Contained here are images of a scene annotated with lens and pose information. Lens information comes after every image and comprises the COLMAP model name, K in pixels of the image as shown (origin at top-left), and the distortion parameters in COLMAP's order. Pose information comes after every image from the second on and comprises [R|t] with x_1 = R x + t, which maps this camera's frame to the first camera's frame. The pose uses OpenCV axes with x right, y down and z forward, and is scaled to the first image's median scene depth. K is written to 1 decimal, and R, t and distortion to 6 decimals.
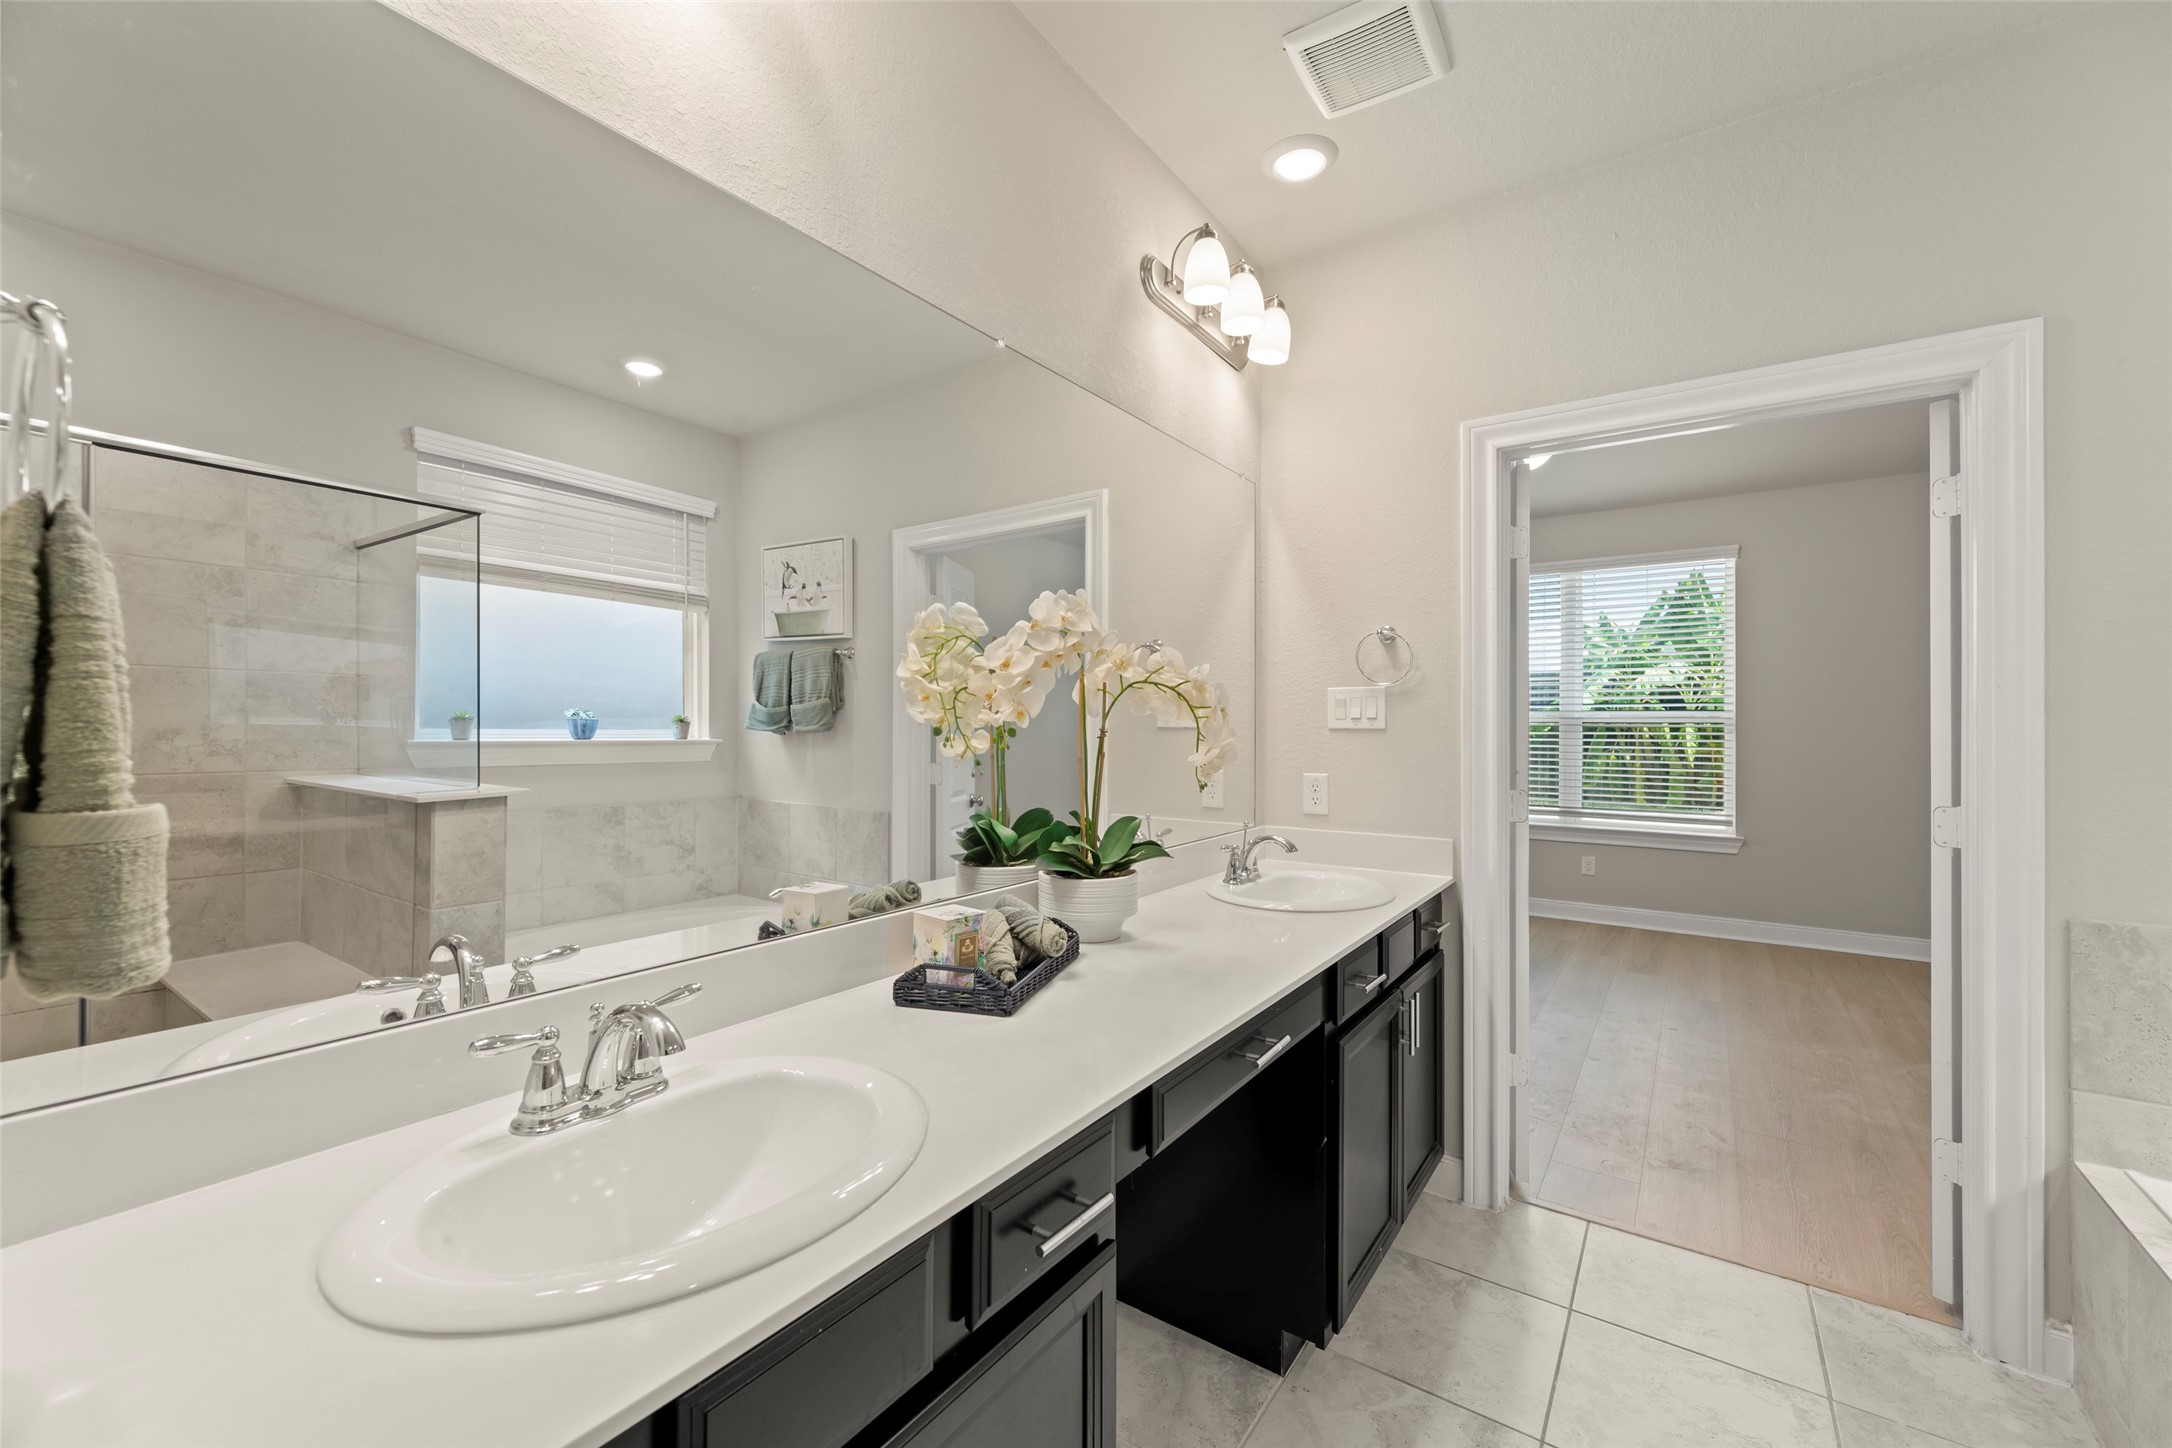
lens RADIAL K [[873.6, 0, 1086.7], [0, 873.6, 704.8], [0, 0, 1]] dist [-0.000962, 0.000971]
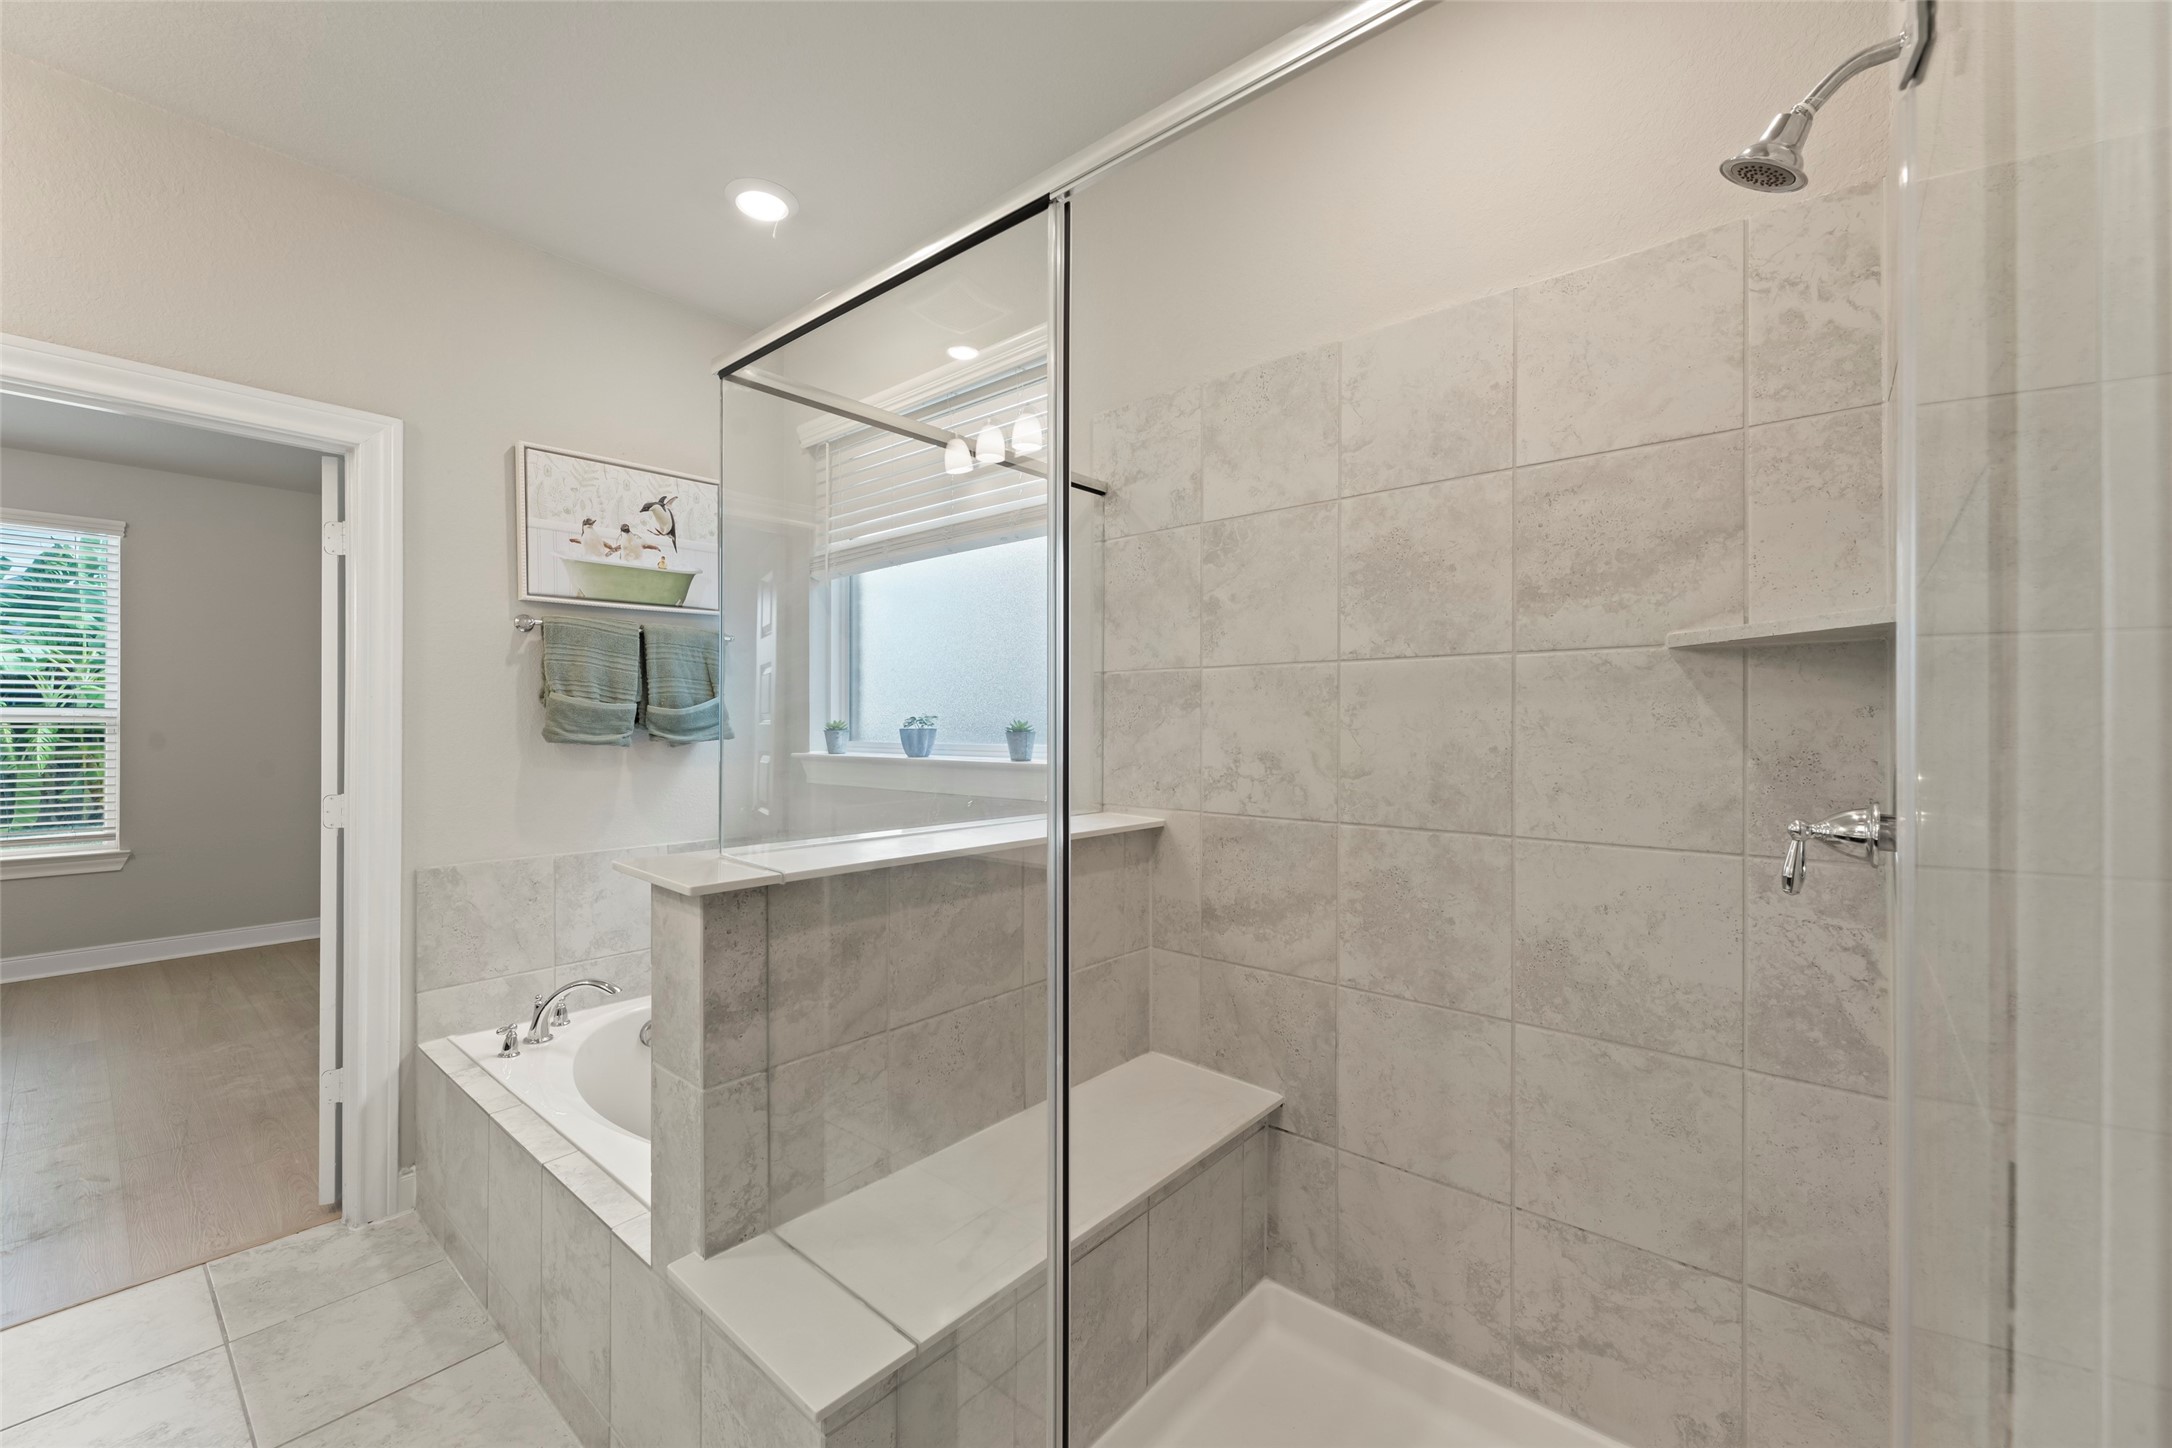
lens RADIAL K [[873.6, 0, 1074.2], [0, 873.6, 724.4], [0, 0, 1]] dist [-0.000962, 0.000971]
pose [[0.099426, -0.009821, 0.994996, -0.108088], [-0.017537, 0.999779, 0.011620, -0.011851], [-0.994890, -0.018604, 0.099232, -0.129633]]
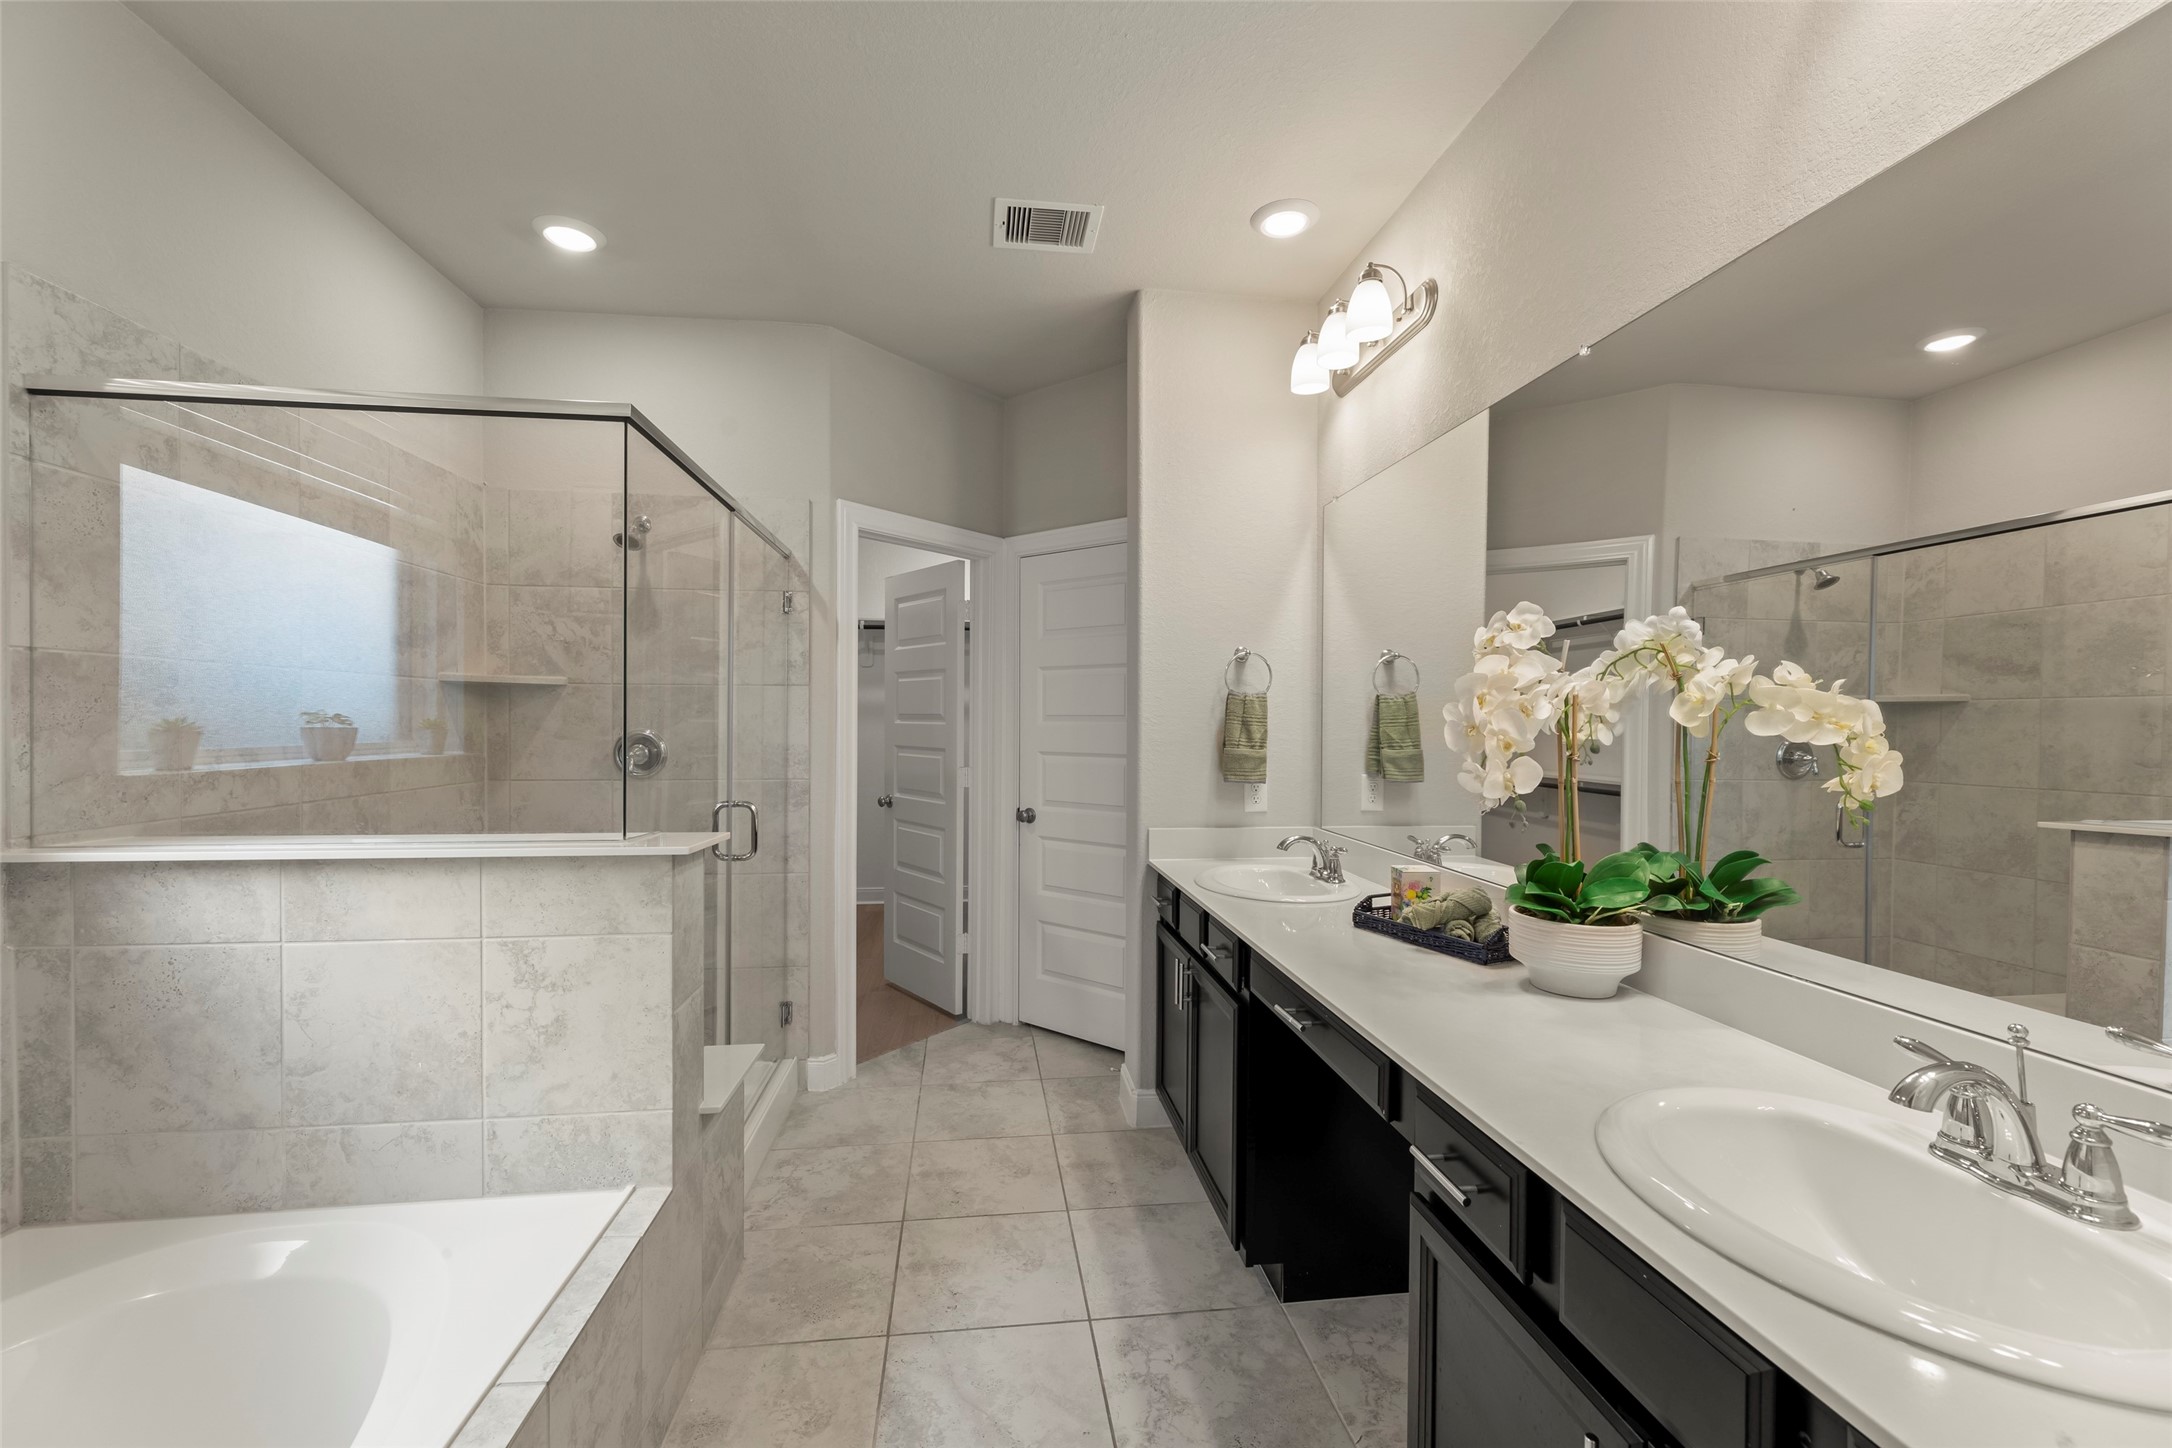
lens RADIAL K [[873.6, 0, 1088.9], [0, 873.6, 730.4], [0, 0, 1]] dist [-0.000962, 0.000971]
pose [[-0.732865, -0.005342, -0.680353, 0.628854], [-0.000670, 0.999974, -0.007129, 0.007021], [0.680374, -0.004769, -0.732850, 0.865480]]
